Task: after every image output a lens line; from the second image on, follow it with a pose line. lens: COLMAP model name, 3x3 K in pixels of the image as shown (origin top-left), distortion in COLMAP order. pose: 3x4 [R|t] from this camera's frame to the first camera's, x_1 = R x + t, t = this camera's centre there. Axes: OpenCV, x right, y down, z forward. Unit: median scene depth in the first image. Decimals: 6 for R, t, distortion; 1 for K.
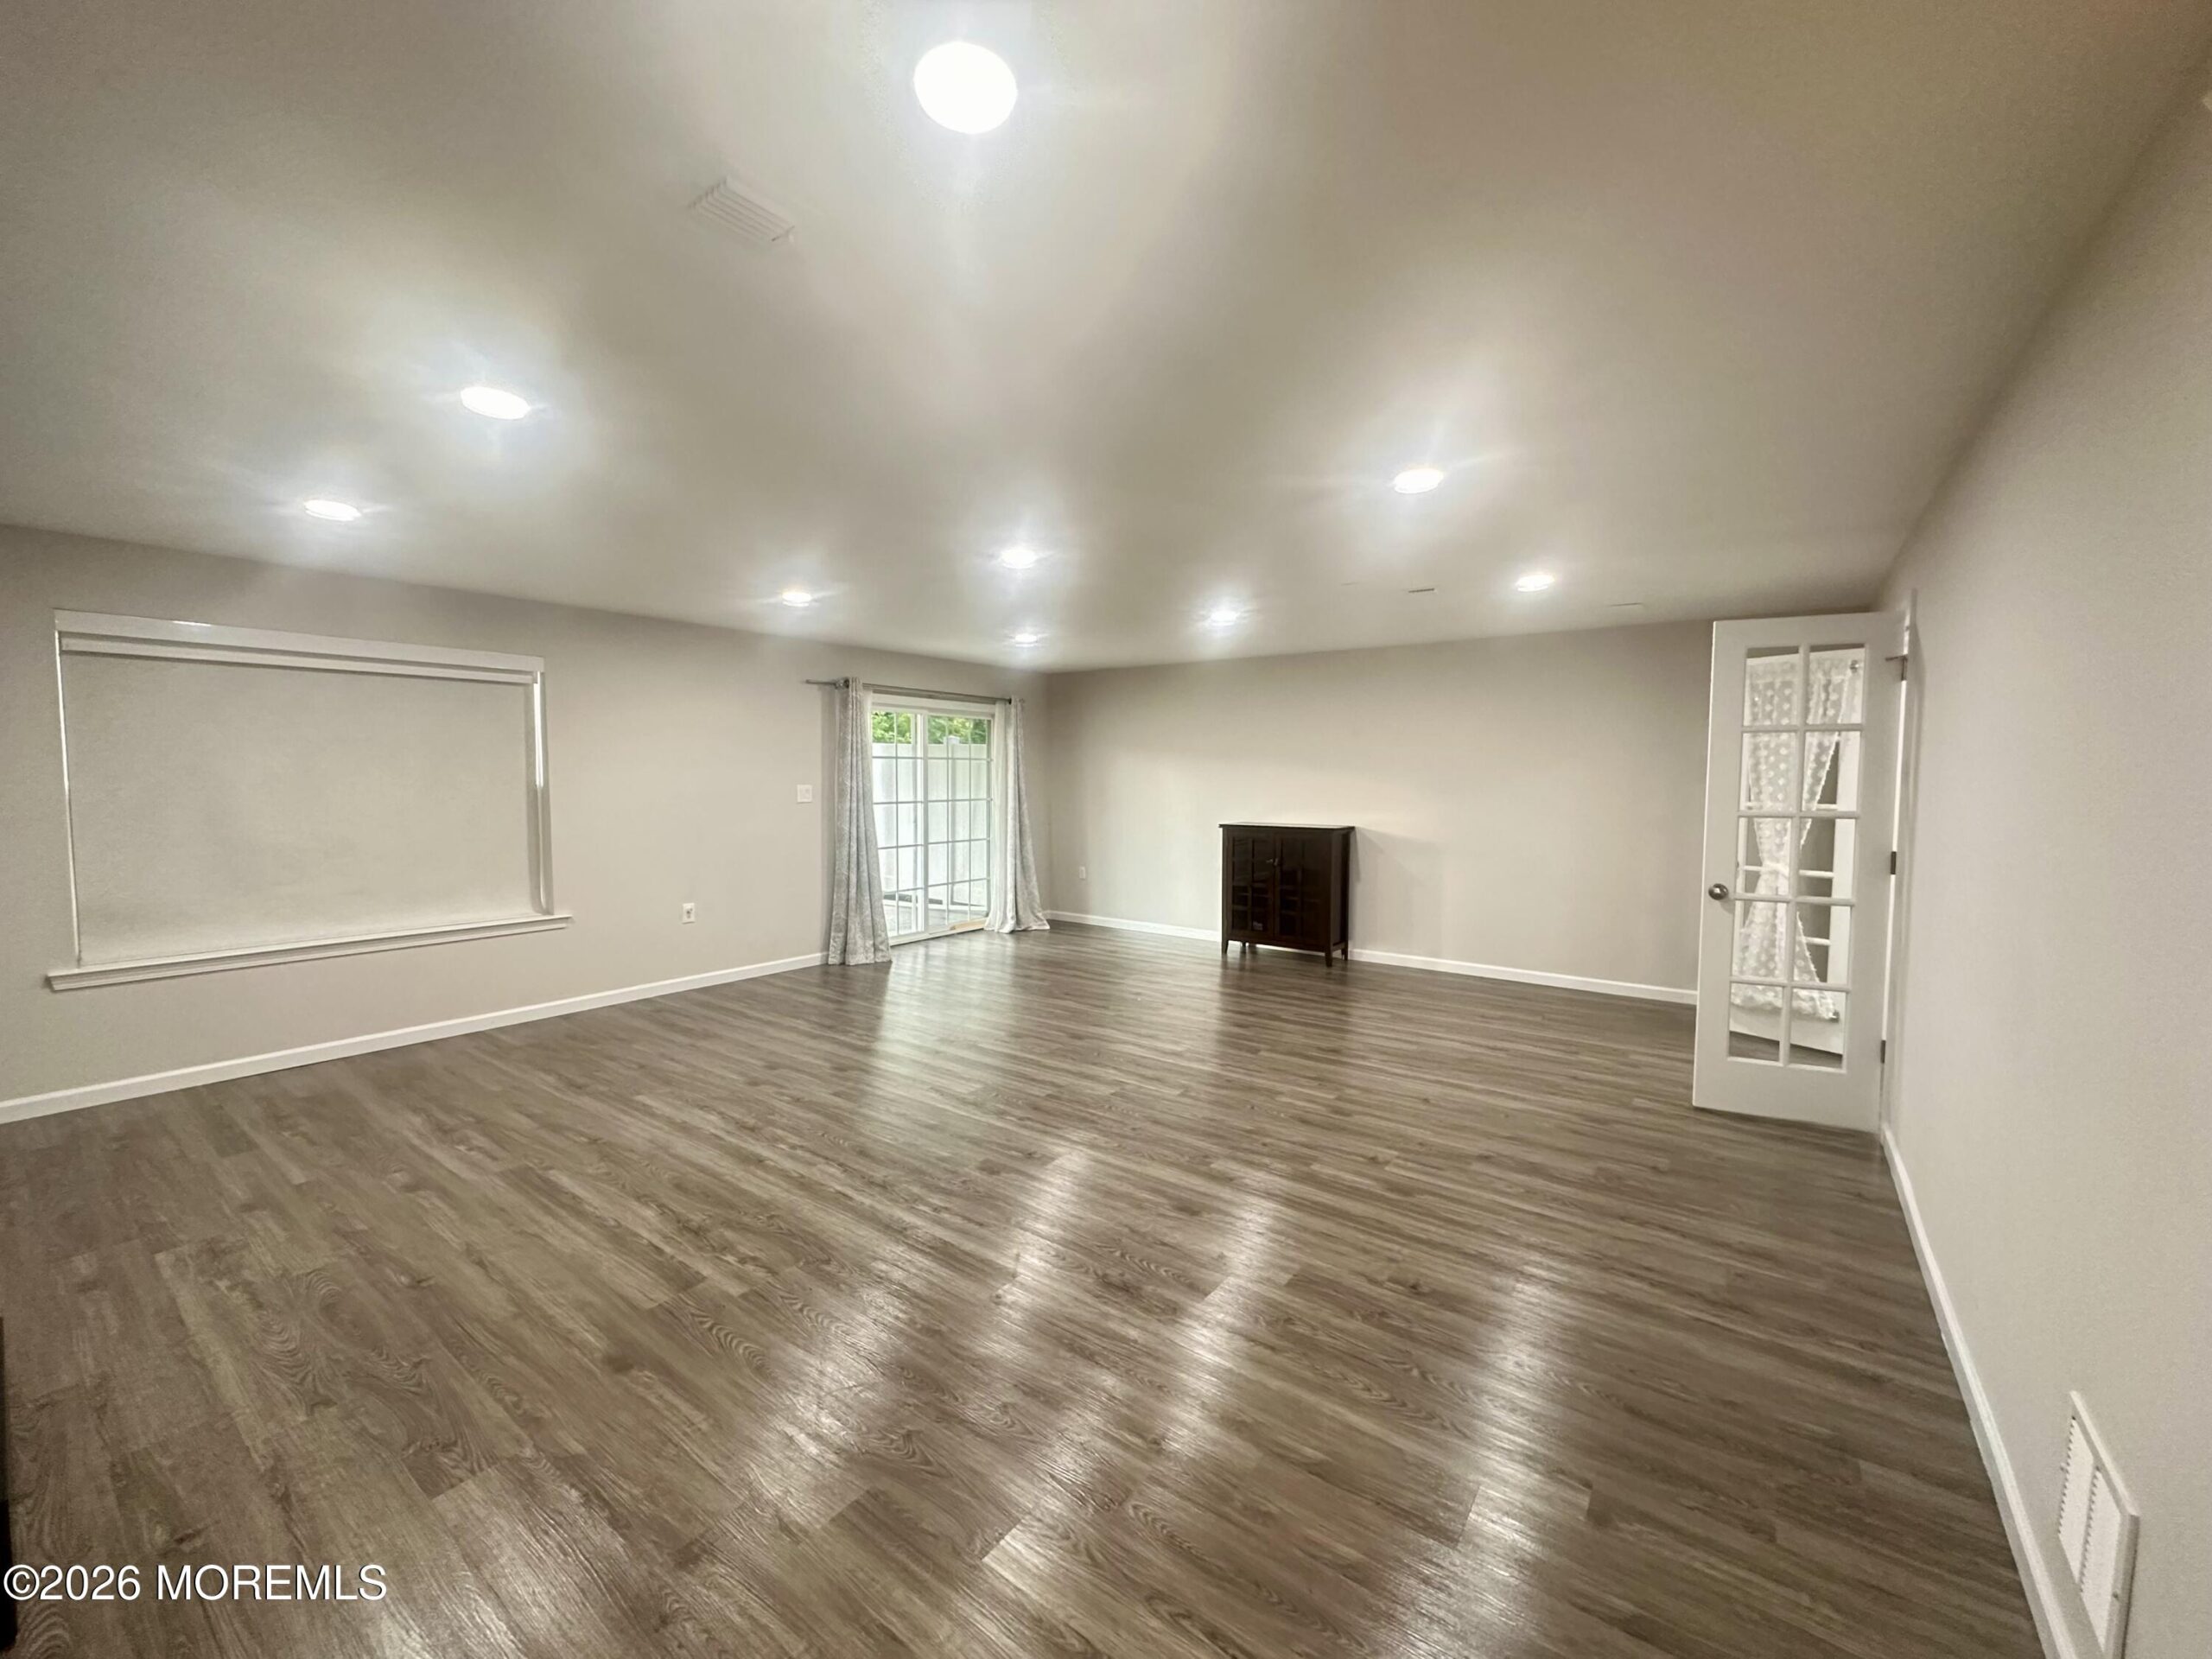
lens RADIAL K [[880.2, 0, 1102.2], [0, 880.2, 831.4], [0, 0, 1]] dist [-0.003372, 0.001044]
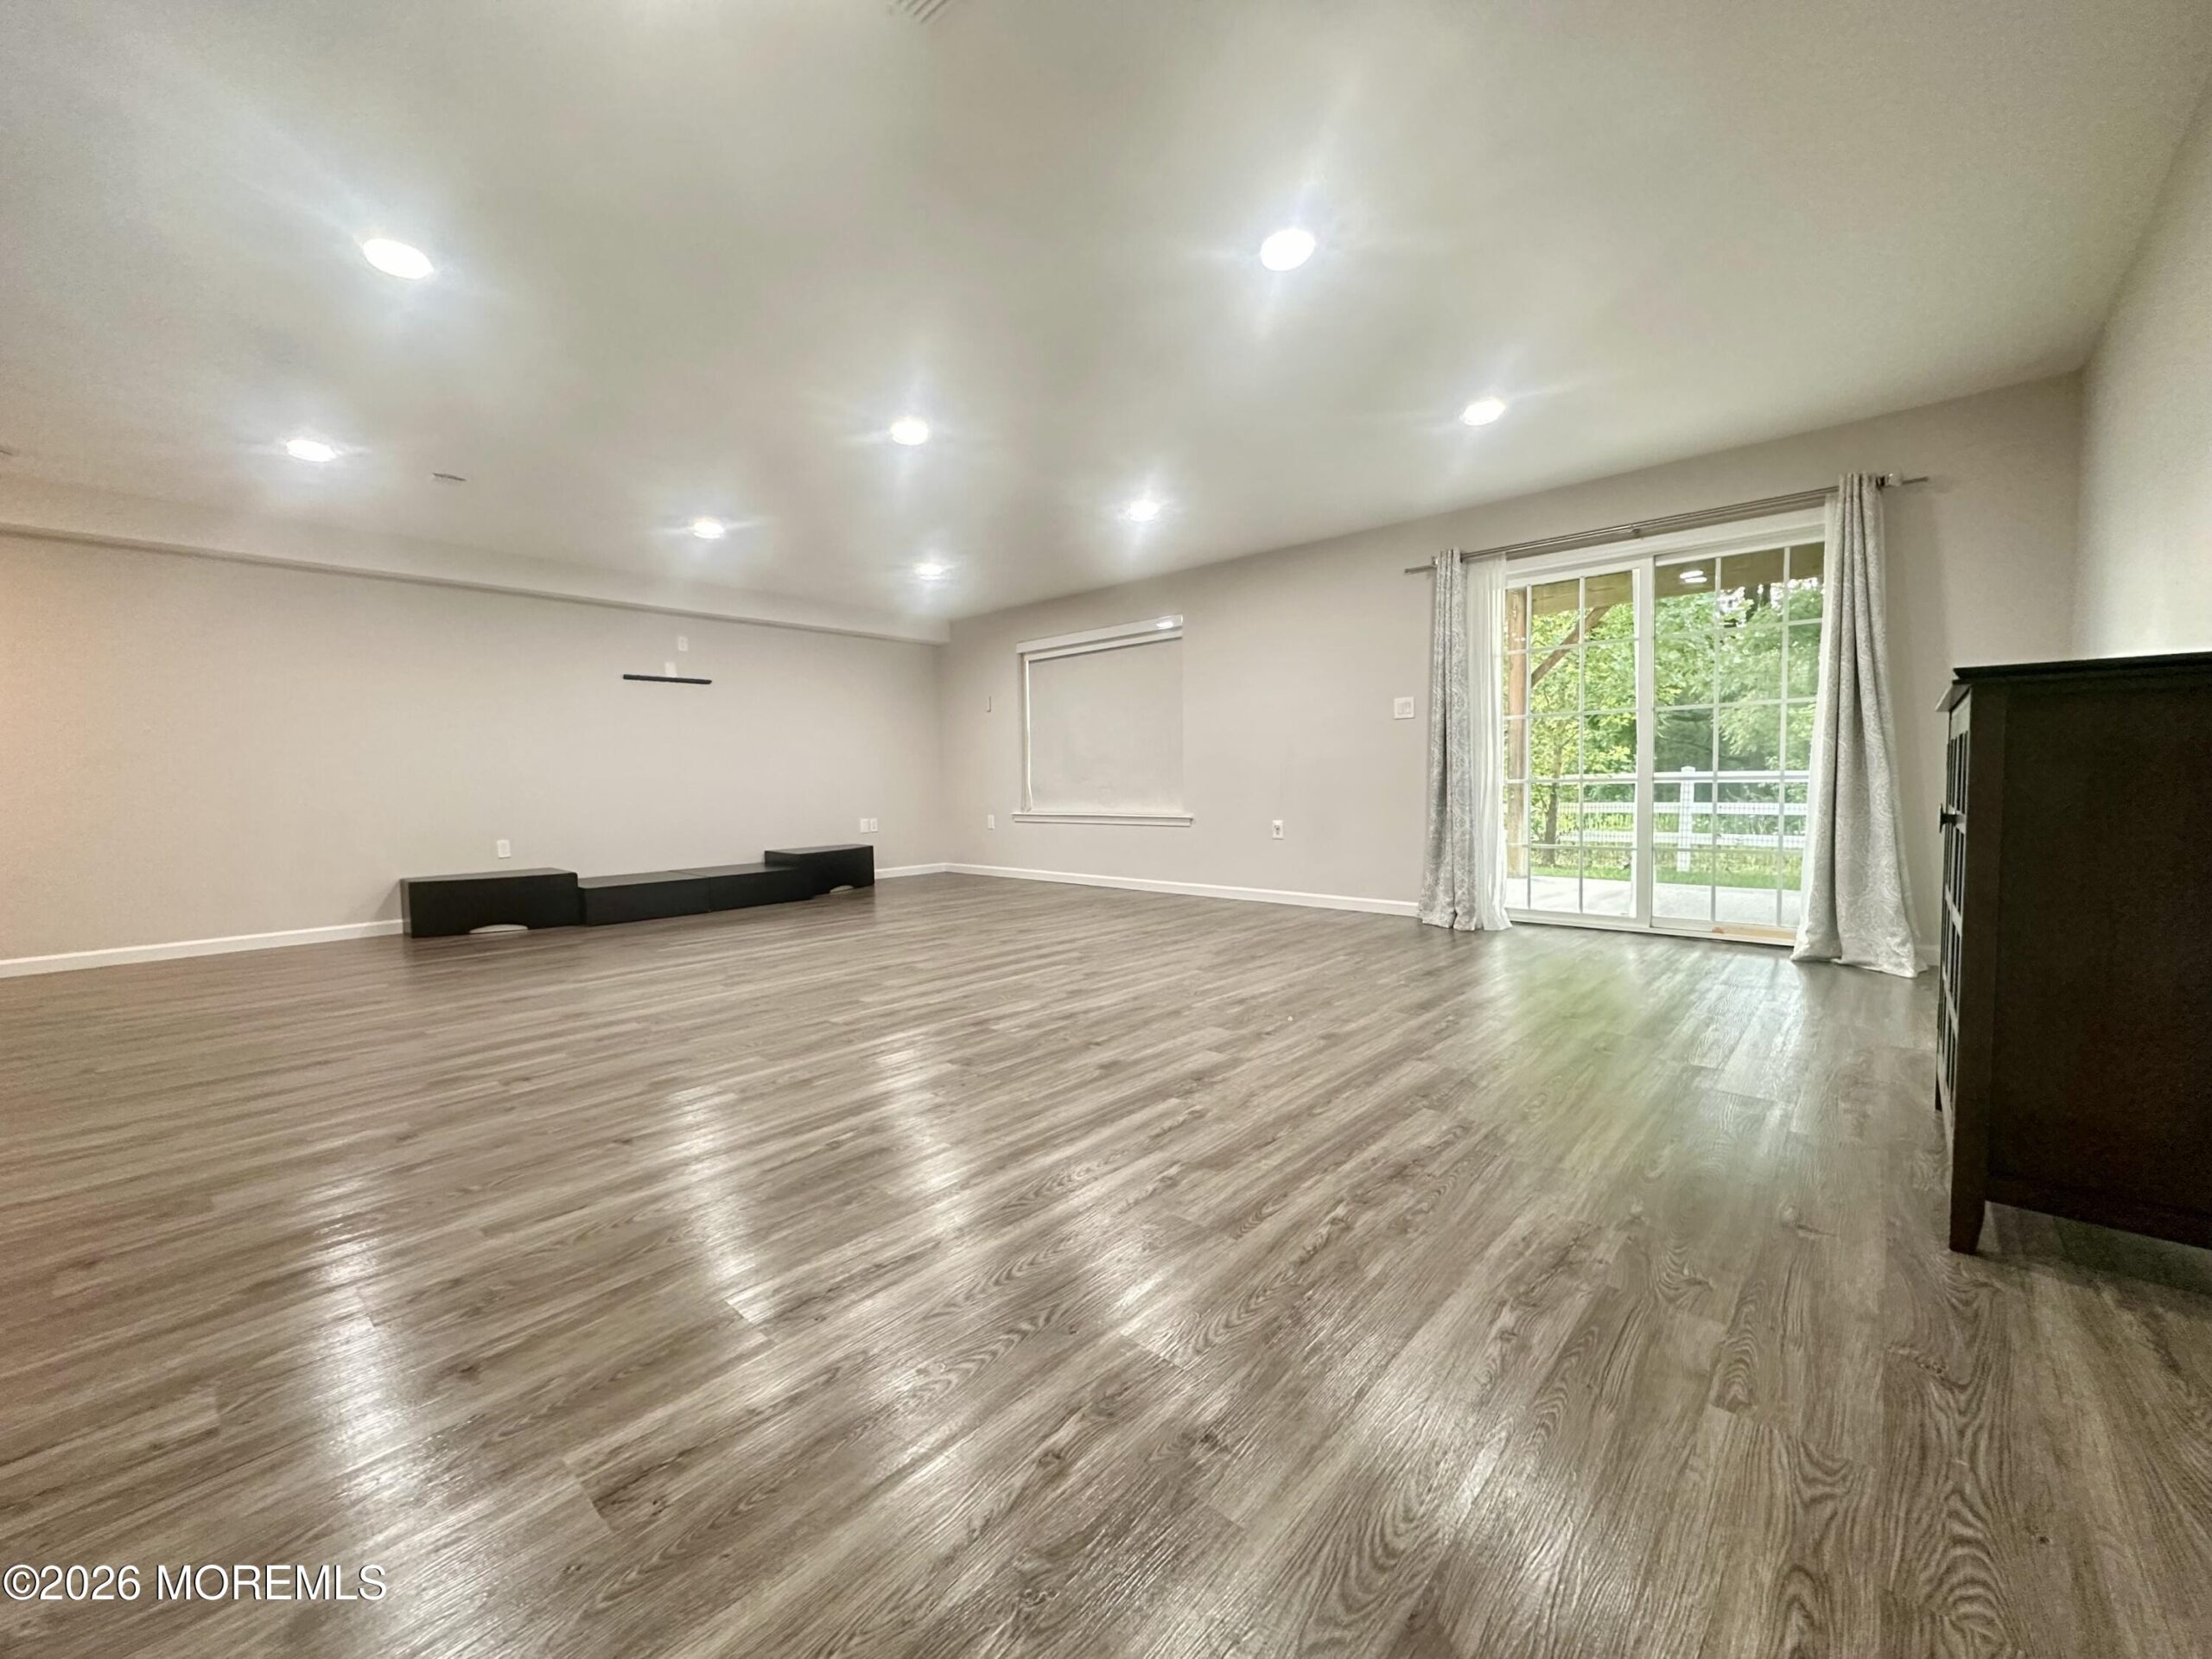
lens RADIAL K [[880.2, 0, 1101.1], [0, 880.2, 827.3], [0, 0, 1]] dist [-0.003372, 0.001044]
pose [[-0.097774, 0.052462, -0.993825, 0.872572], [-0.046936, 0.997255, 0.057261, 0.060070], [0.994101, 0.052245, -0.095043, 1.326868]]
